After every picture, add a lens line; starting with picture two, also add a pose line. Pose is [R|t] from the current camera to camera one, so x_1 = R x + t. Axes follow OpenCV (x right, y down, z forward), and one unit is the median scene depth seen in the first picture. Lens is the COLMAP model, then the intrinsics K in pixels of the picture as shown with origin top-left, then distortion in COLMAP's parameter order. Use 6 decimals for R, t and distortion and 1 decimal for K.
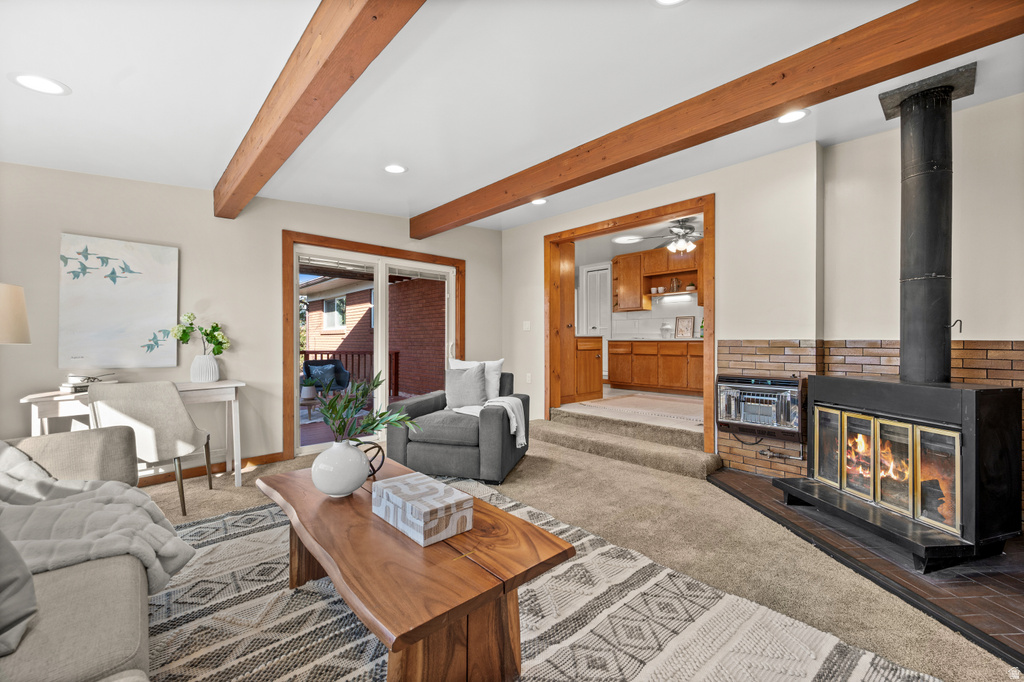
lens RADIAL K [[410.1, 0, 512.0], [0, 410.1, 341.0], [0, 0, 1]] dist [0.000137, -0.000013]
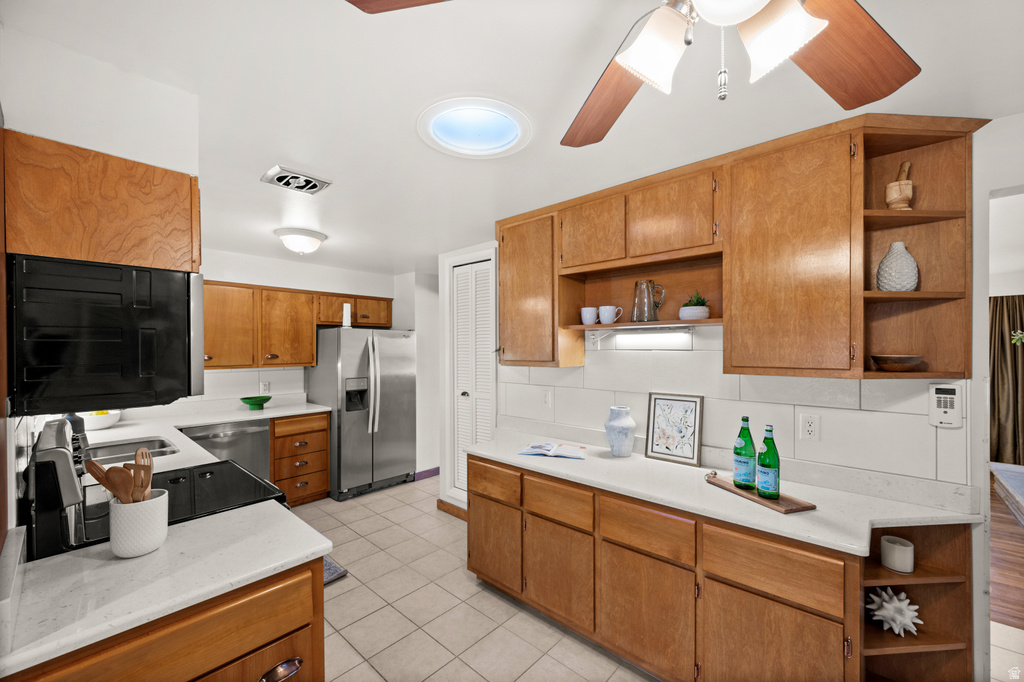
lens RADIAL K [[409.2, 0, 512.0], [0, 409.2, 341.0], [0, 0, 1]] dist [0.000028, -0.000002]
pose [[0.996947, -0.002384, 0.078051, 0.254176], [0.003056, 0.999959, -0.008489, -0.099121], [-0.078028, 0.008702, 0.996913, 0.656330]]
